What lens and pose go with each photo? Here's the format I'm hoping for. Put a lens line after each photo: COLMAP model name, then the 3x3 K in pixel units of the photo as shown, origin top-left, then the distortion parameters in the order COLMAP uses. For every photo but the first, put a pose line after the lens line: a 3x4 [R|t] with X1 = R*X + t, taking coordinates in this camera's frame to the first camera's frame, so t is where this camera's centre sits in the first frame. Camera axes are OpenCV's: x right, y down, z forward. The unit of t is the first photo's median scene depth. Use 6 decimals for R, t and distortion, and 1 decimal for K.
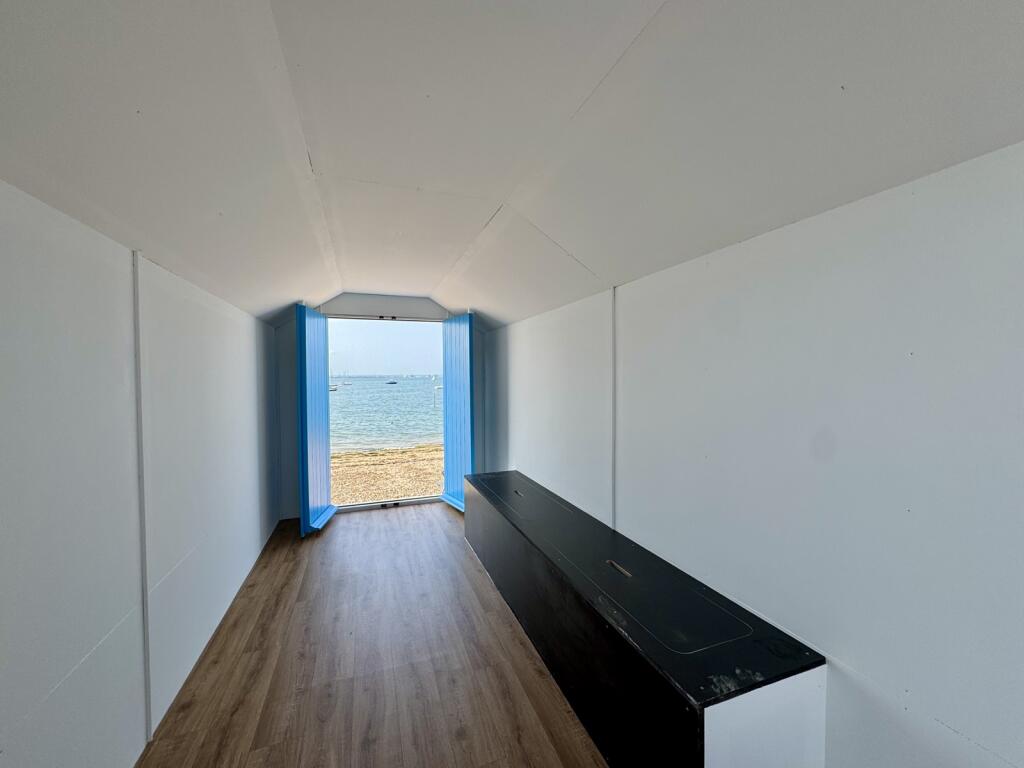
lens RADIAL K [[407.1, 0, 512.0], [0, 407.1, 384.0], [0, 0, 1]] dist [-0.001783, -0.000023]
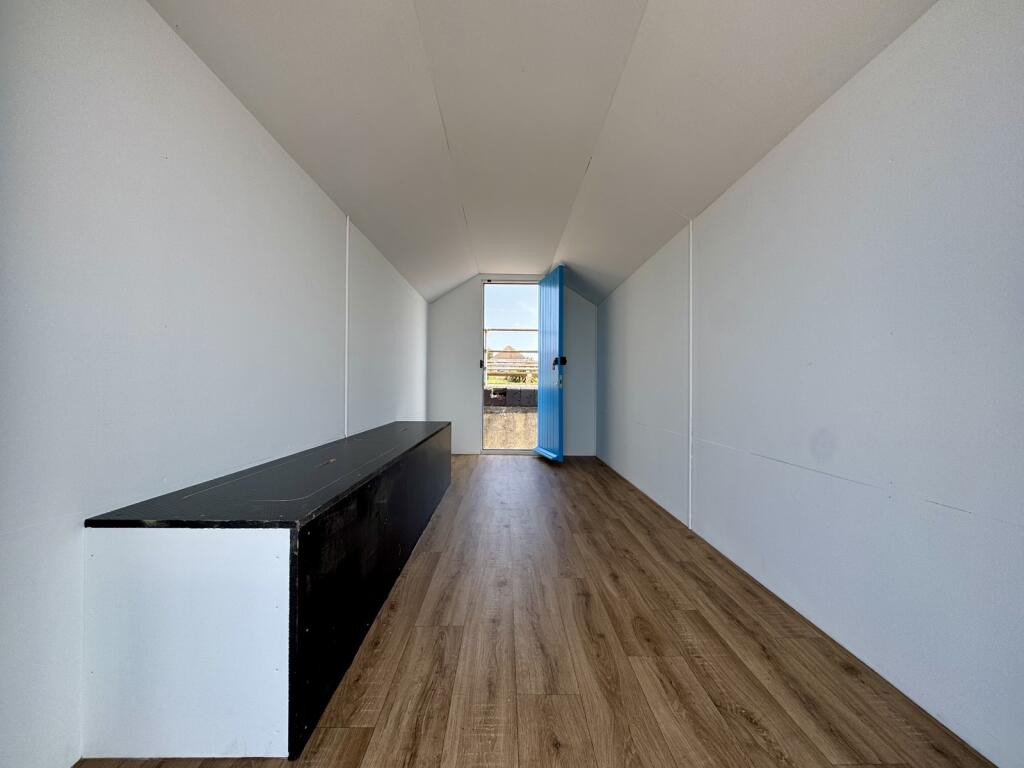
lens RADIAL K [[407.1, 0, 512.0], [0, 407.1, 384.0], [0, 0, 1]] dist [-0.001783, -0.000023]
pose [[-0.944892, 0.003856, 0.327360, -0.544579], [0.007798, 0.999912, 0.010732, 0.207342], [-0.327289, 0.012693, -0.944839, 1.963987]]
